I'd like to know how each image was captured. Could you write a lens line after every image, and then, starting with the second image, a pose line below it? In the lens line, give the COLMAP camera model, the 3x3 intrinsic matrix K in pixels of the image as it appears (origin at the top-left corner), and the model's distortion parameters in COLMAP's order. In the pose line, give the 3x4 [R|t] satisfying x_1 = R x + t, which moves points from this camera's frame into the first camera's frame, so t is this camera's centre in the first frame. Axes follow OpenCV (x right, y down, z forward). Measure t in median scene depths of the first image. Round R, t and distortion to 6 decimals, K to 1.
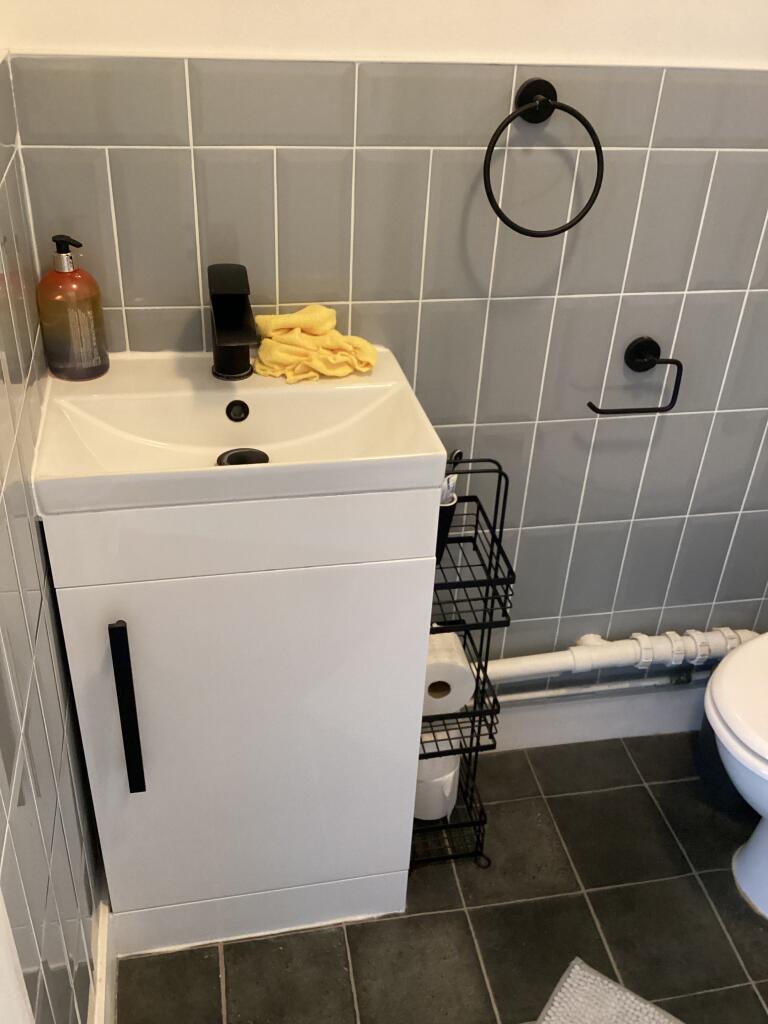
lens RADIAL K [[919.0, 0, 381.5], [0, 919.0, 497.2], [0, 0, 1]] dist [0.082184, -0.168250]
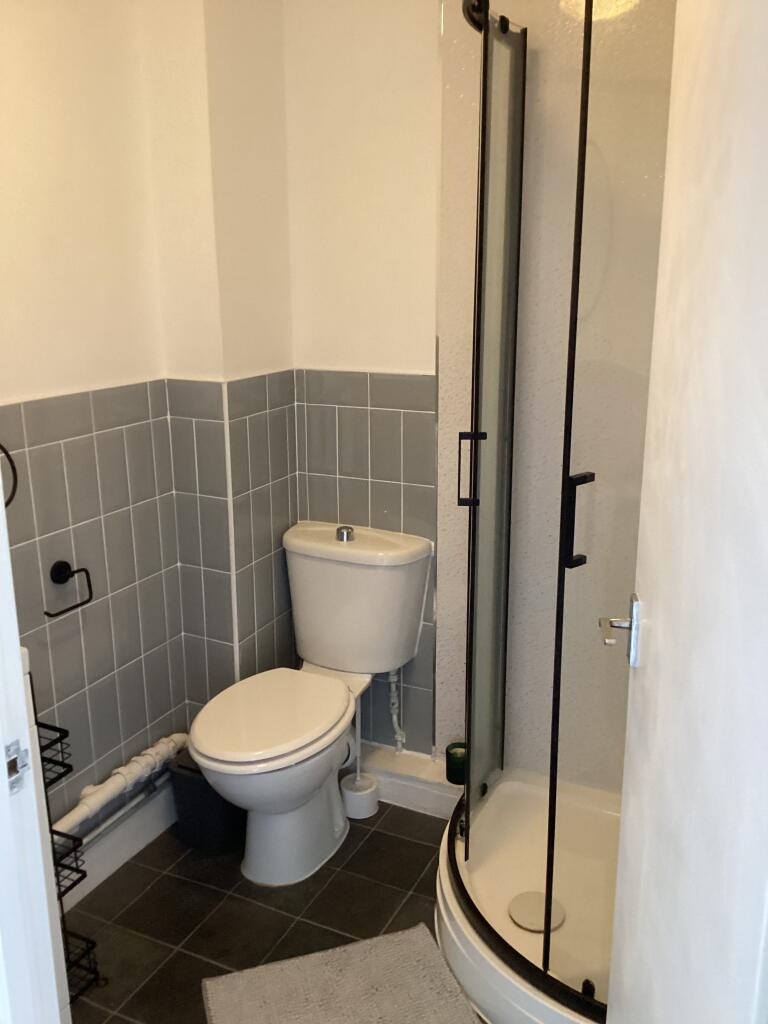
lens RADIAL K [[923.1, 0, 384.0], [0, 923.1, 512.0], [0, 0, 1]] dist [0.060388, -0.113486]
pose [[0.599119, -0.260847, 0.756978, -0.493515], [0.455175, 0.888763, -0.053995, 0.074930], [-0.658689, 0.376907, 0.651206, -0.343614]]
